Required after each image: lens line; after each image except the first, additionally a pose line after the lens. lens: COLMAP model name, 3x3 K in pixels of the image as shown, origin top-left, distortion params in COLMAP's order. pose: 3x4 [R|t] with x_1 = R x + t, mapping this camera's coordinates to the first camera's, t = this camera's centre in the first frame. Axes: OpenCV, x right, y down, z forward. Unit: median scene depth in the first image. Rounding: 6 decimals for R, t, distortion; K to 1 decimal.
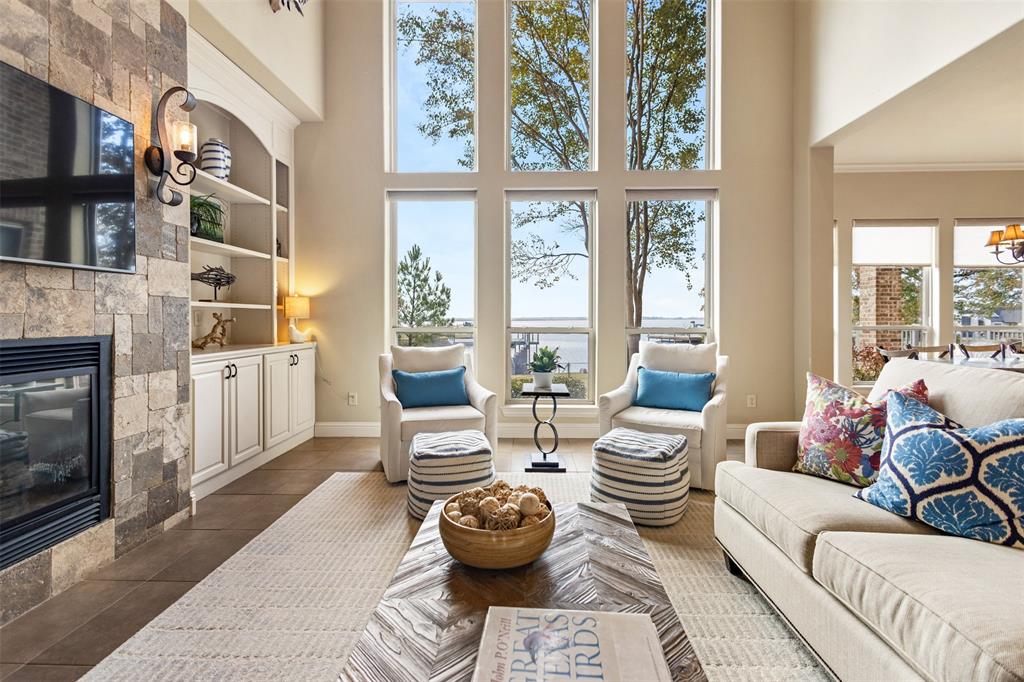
lens RADIAL K [[479.9, 0, 506.7], [0, 479.9, 317.0], [0, 0, 1]] dist [0.004856, 0.000033]
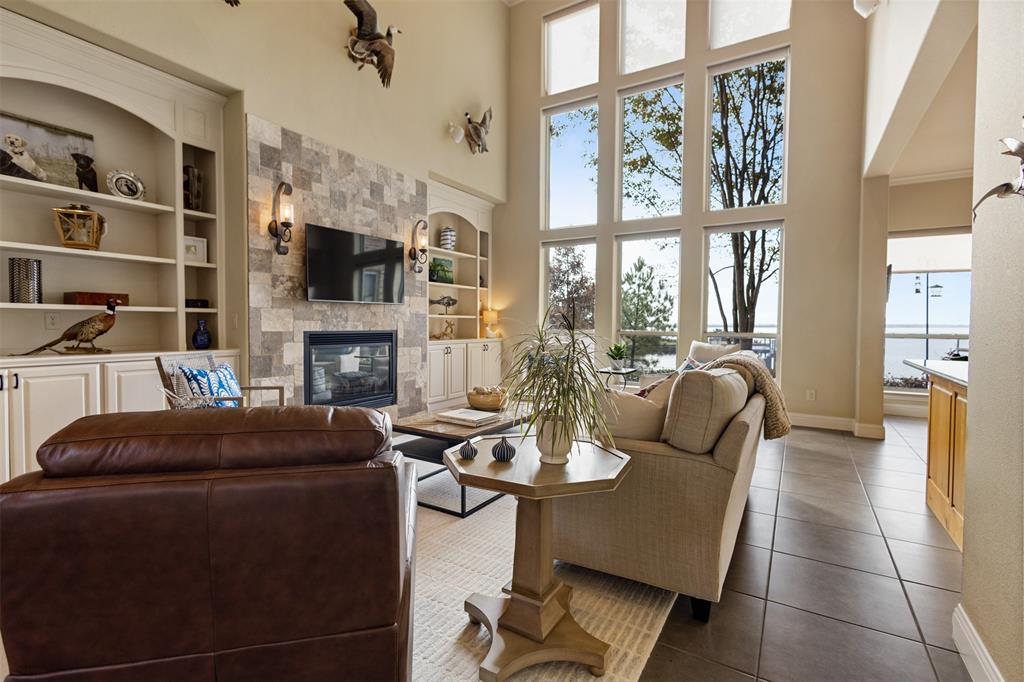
lens RADIAL K [[479.9, 0, 506.7], [0, 479.9, 317.0], [0, 0, 1]] dist [0.004856, 0.000033]
pose [[0.863823, -0.008726, -0.503720, 0.665860], [0.002295, 0.999908, -0.013386, 0.003778], [0.503790, 0.010407, 0.863763, -0.615799]]
